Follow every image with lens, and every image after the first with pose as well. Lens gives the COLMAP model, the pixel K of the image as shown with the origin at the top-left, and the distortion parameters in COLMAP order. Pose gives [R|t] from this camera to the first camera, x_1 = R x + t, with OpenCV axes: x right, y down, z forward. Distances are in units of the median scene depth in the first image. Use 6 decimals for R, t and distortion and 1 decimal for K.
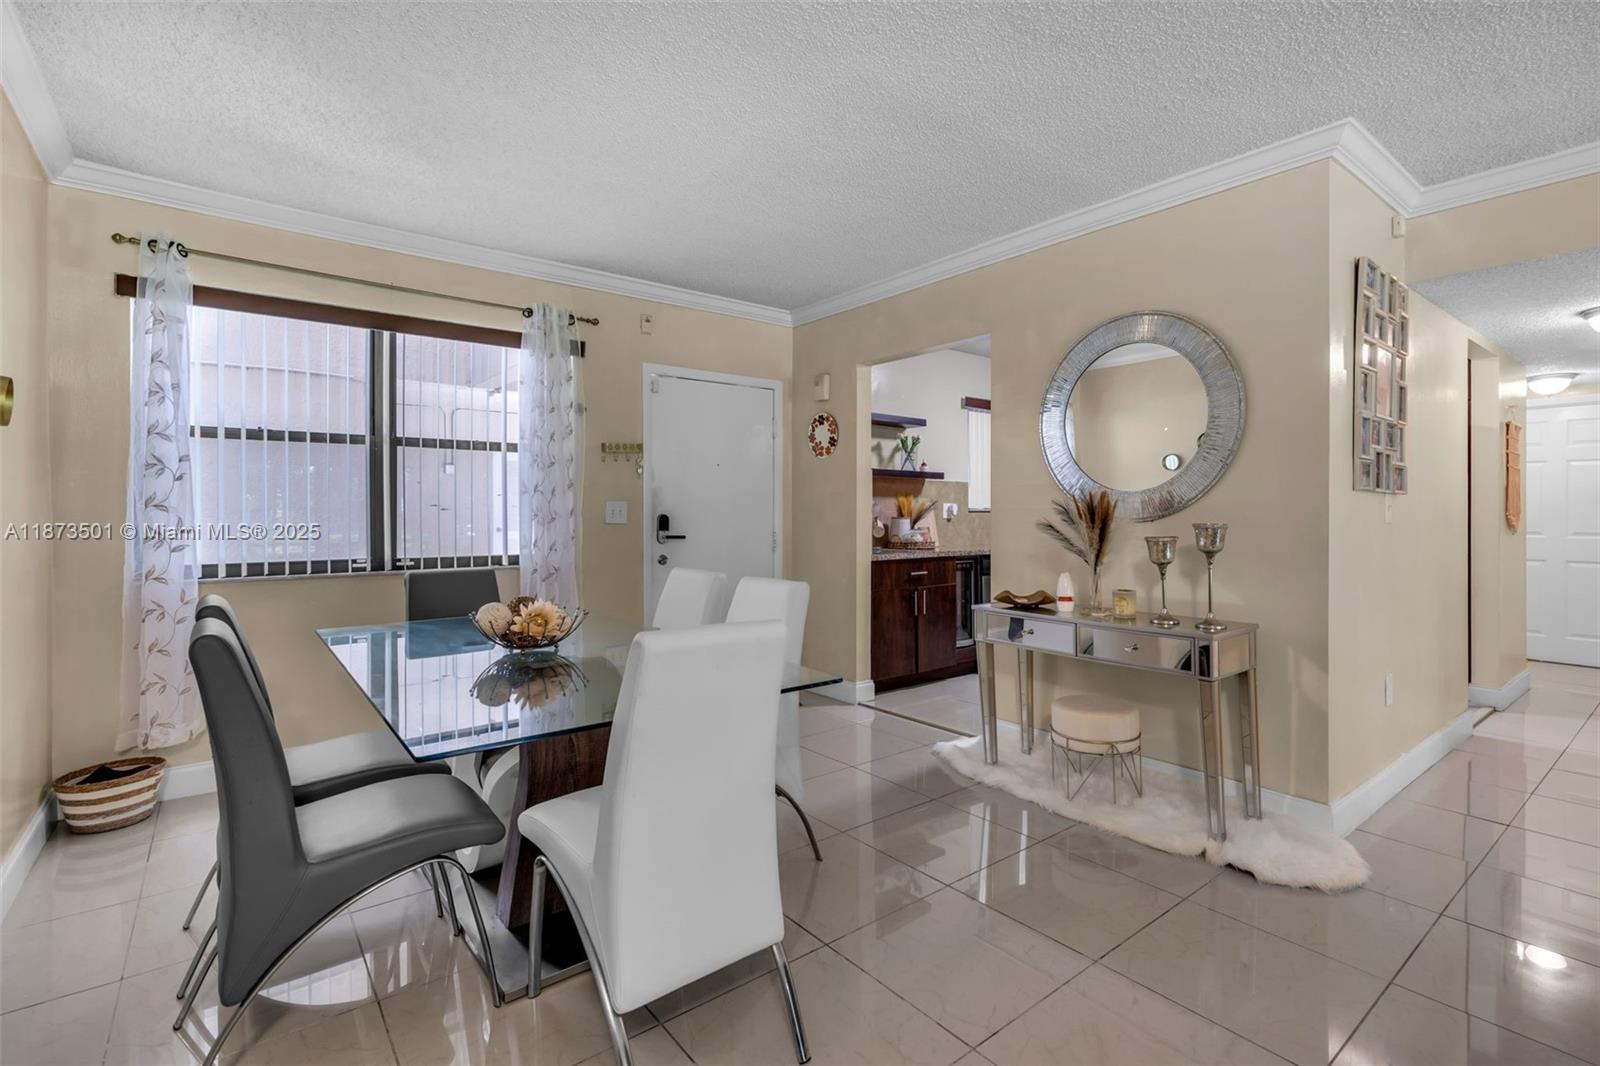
lens RADIAL K [[741.5, 0, 800.0], [0, 741.5, 533.0], [0, 0, 1]] dist [0.001667, 0.000497]
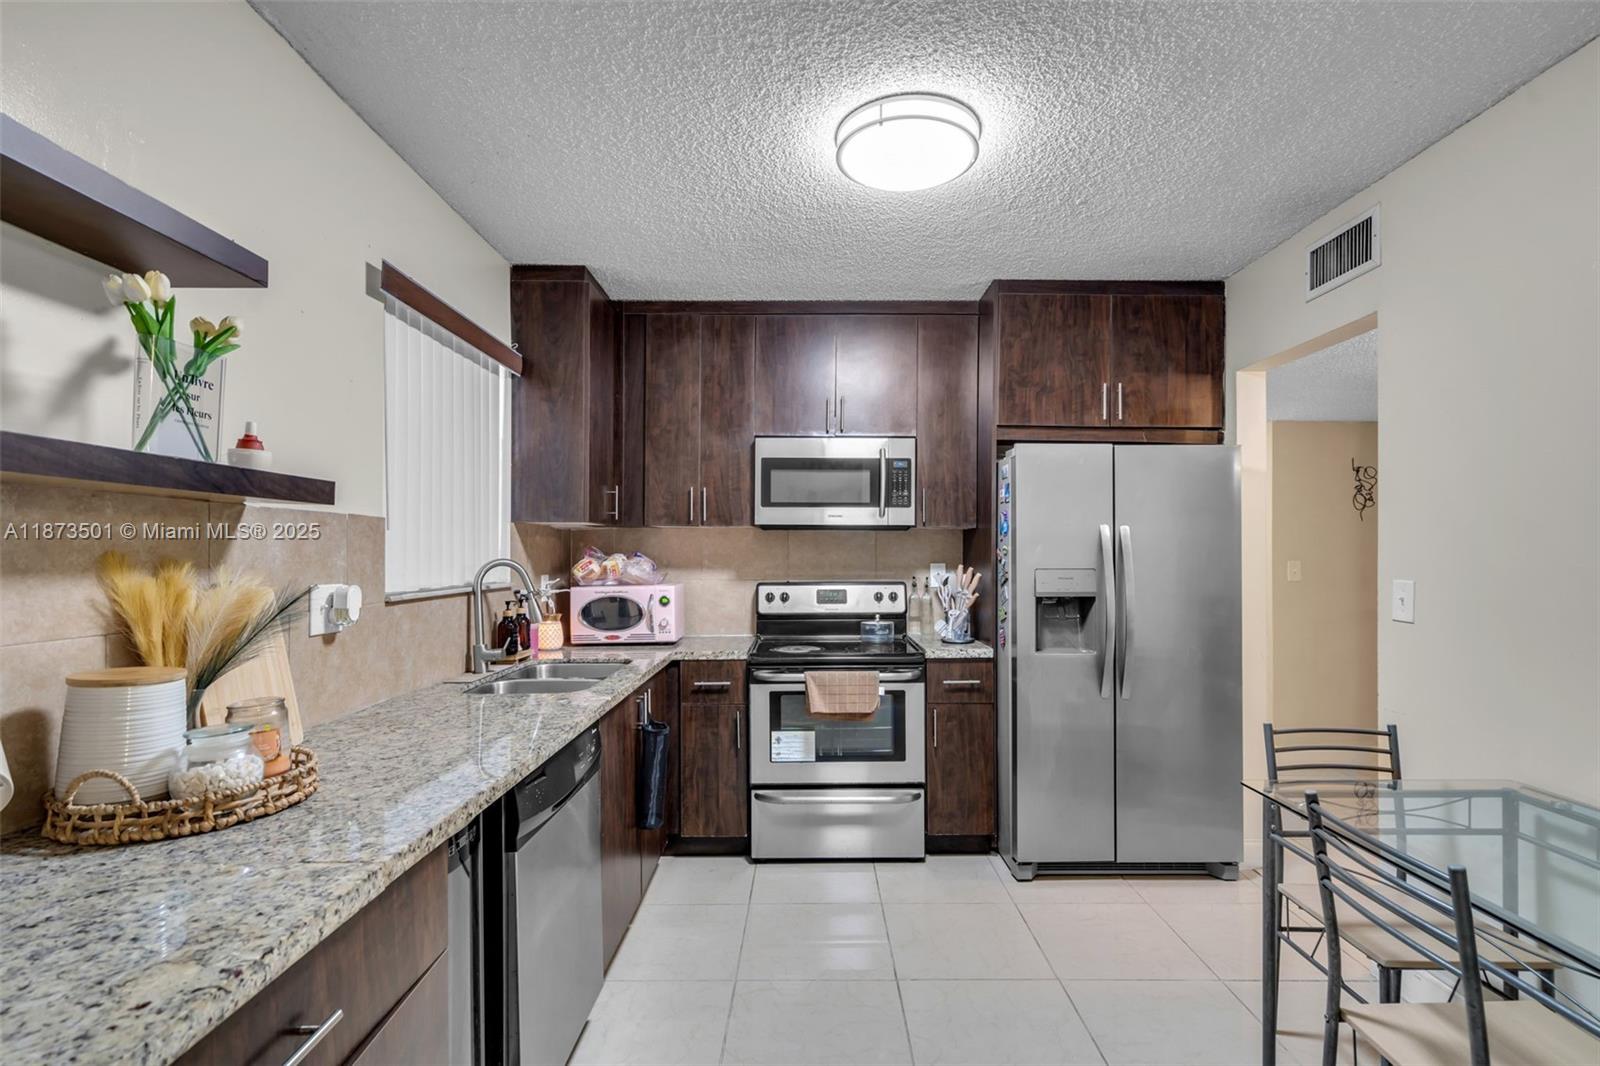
lens RADIAL K [[741.5, 0, 800.0], [0, 741.5, 533.0], [0, 0, 1]] dist [0.001667, 0.000497]
pose [[0.623788, 0.017697, 0.781393, 0.088363], [0.022976, 0.998896, -0.040965, -0.047467], [-0.781256, 0.043507, 0.622693, 0.709224]]
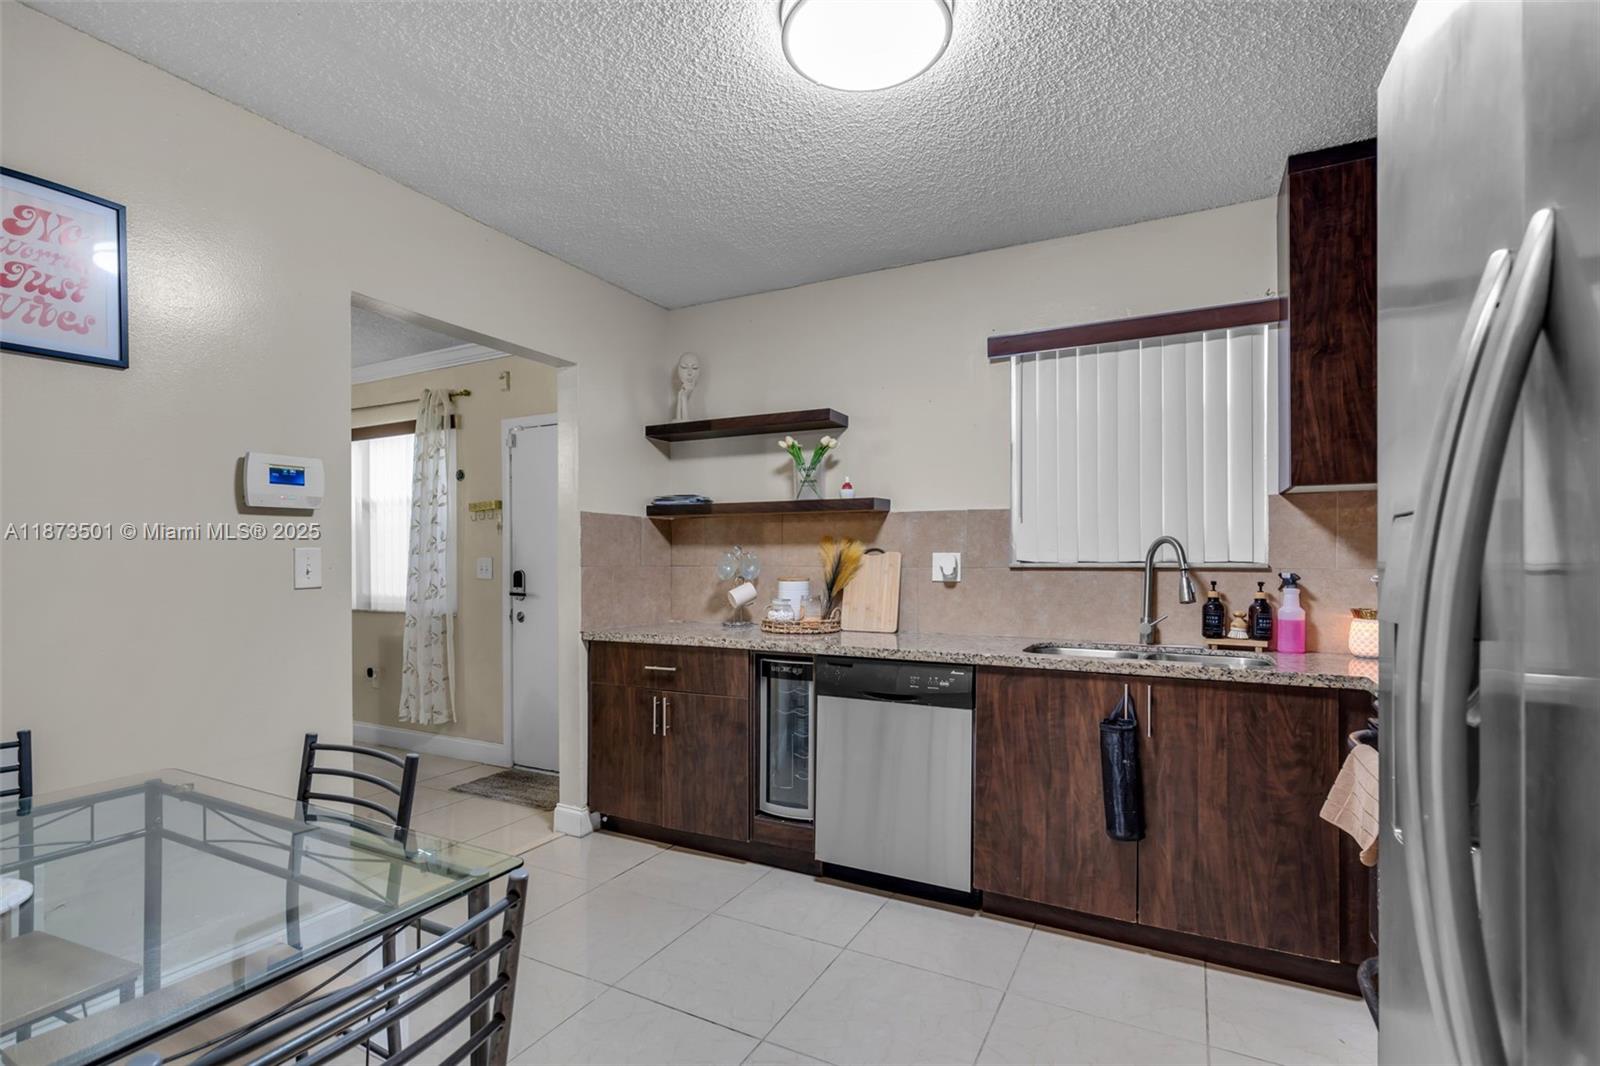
lens RADIAL K [[759.1, 0, 796.9], [0, 759.1, 567.9], [0, 0, 1]] dist [0.001543, 0.001113]
pose [[0.397861, 0.005369, -0.917430, 0.696778], [-0.023767, 0.999708, -0.004457, -0.026213], [0.917138, 0.023577, 0.397872, 0.748804]]
